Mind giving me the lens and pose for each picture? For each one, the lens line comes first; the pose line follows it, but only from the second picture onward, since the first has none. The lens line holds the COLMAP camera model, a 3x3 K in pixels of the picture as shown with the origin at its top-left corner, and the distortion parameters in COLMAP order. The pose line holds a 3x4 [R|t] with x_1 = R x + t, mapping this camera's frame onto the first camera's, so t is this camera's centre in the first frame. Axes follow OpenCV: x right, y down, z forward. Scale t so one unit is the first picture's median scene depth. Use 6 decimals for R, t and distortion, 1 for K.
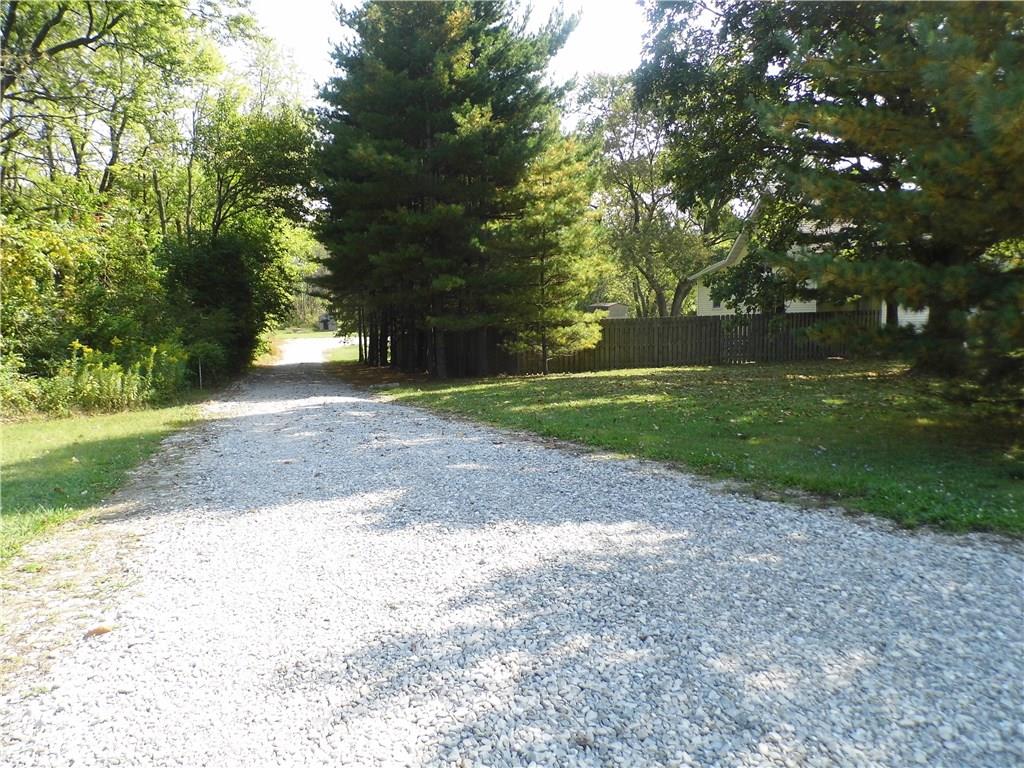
lens RADIAL K [[742.0, 0, 510.5], [0, 742.0, 385.4], [0, 0, 1]] dist [-0.016296, 0.000150]
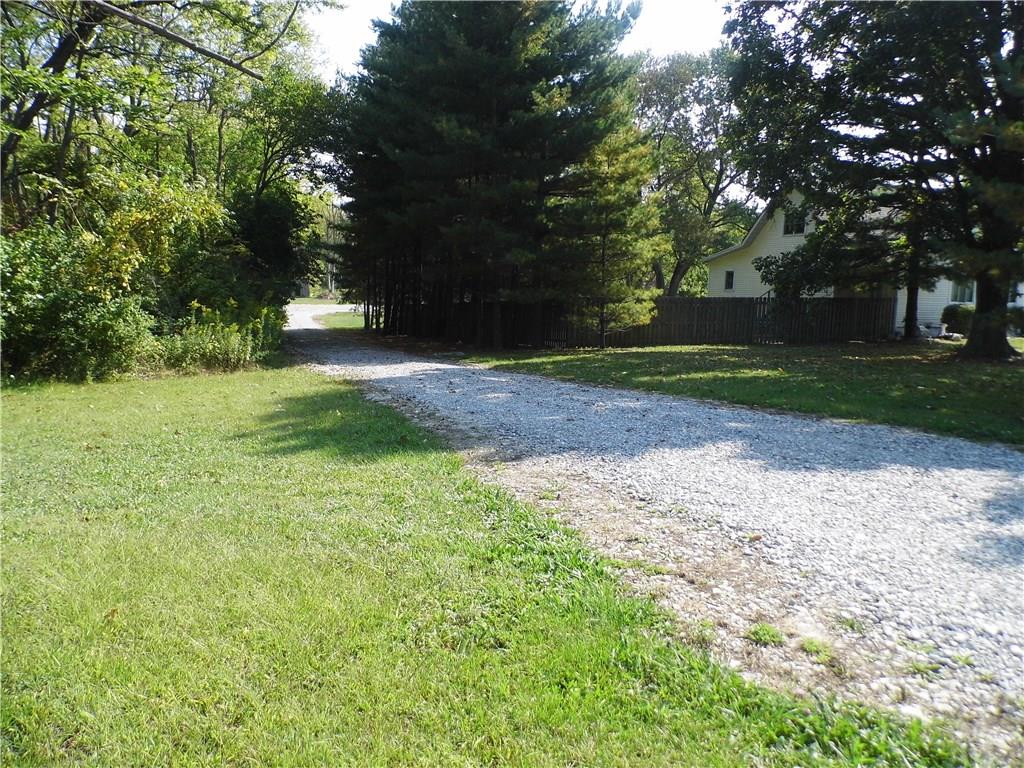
lens RADIAL K [[742.0, 0, 513.8], [0, 742.0, 382.9], [0, 0, 1]] dist [-0.016296, 0.000150]
pose [[0.997698, 0.029145, 0.061225, -0.146833], [-0.031109, 0.999023, 0.031376, 0.005989], [-0.060251, -0.033208, 0.997631, -0.040538]]
